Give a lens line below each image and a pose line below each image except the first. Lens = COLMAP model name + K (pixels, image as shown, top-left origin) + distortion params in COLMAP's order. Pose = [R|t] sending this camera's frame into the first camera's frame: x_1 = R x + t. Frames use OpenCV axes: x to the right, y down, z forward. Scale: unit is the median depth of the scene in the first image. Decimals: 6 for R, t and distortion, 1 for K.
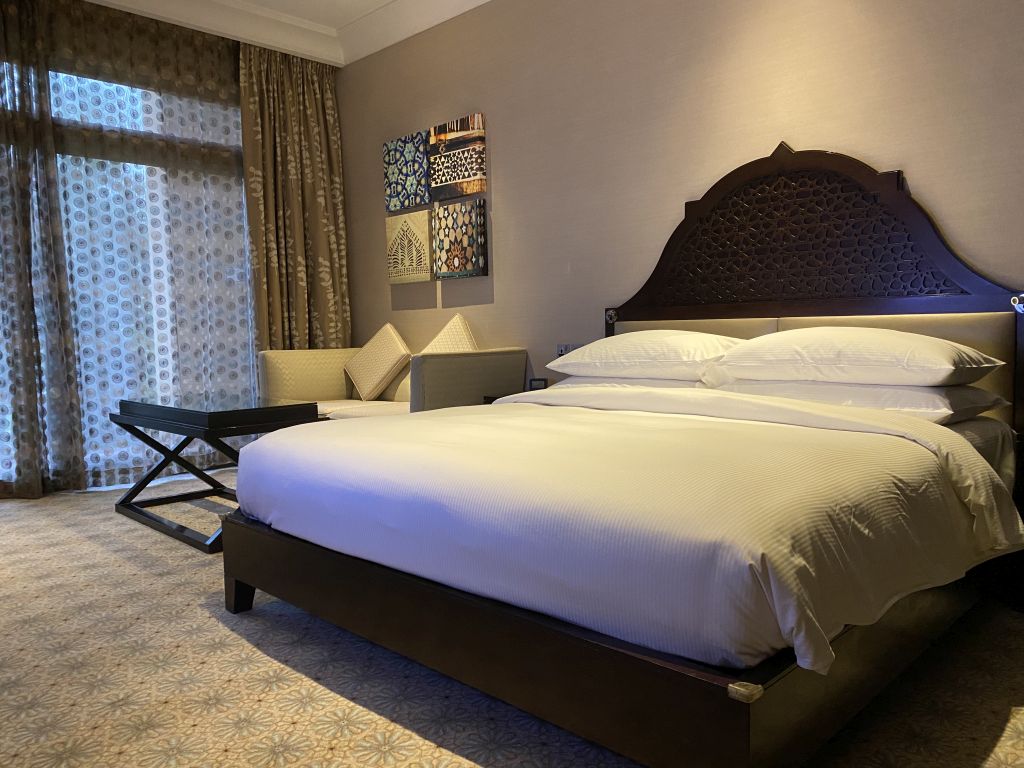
lens RADIAL K [[788.0, 0, 504.5], [0, 788.0, 388.5], [0, 0, 1]] dist [0.014364, -0.009967]
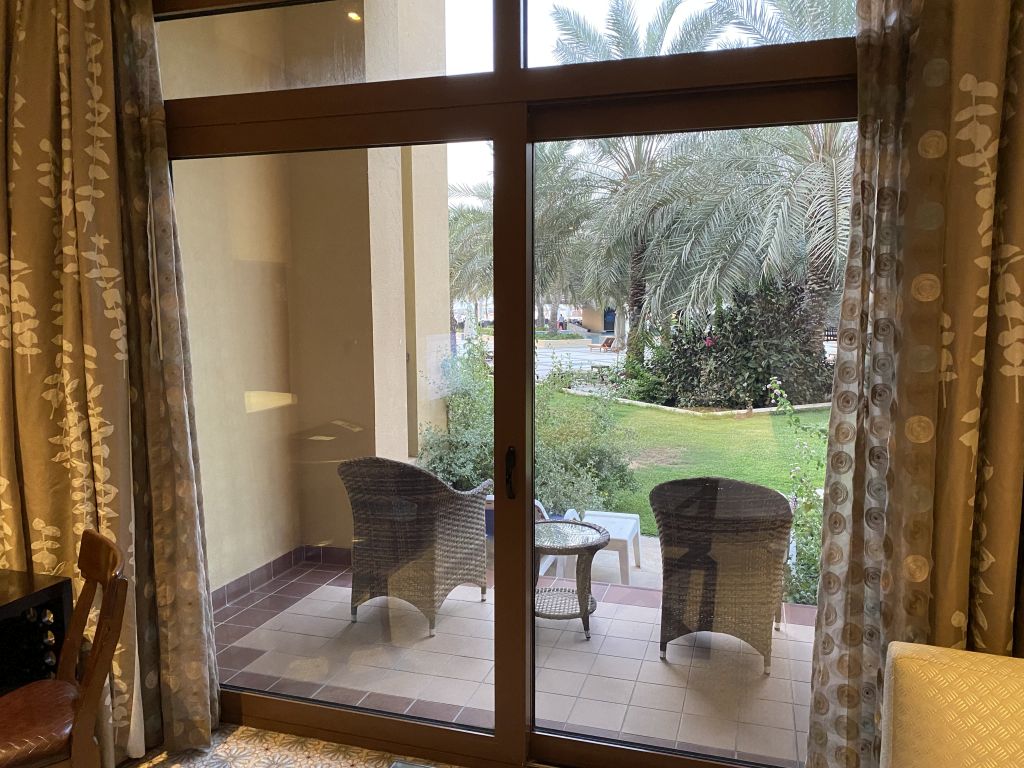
lens RADIAL K [[788.0, 0, 515.3], [0, 788.0, 393.6], [0, 0, 1]] dist [0.014364, -0.009967]
pose [[0.466085, 0.121399, -0.876372, -0.101035], [-0.061870, 0.992589, 0.104593, -0.169817], [0.882574, 0.005472, 0.470142, 0.671245]]
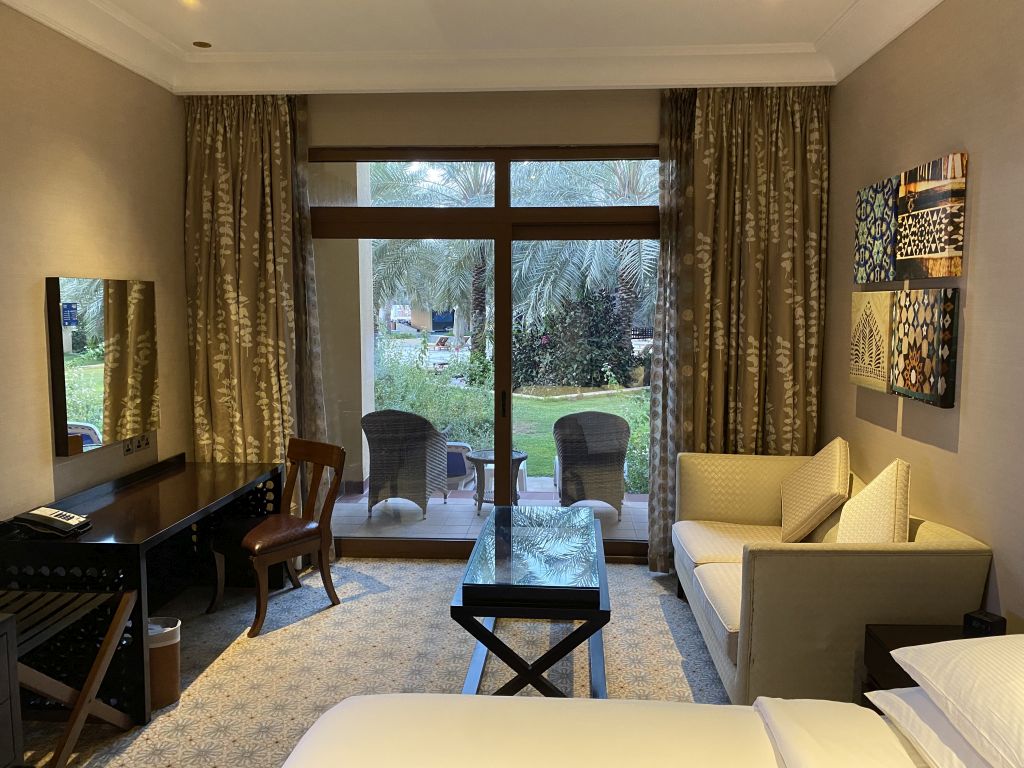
lens RADIAL K [[788.0, 0, 530.3], [0, 788.0, 381.4], [0, 0, 1]] dist [0.014364, -0.009967]
pose [[0.671823, 0.096022, -0.734461, 0.195253], [-0.061772, 0.995371, 0.073629, -0.171009], [0.738132, -0.004097, 0.674644, 0.286981]]
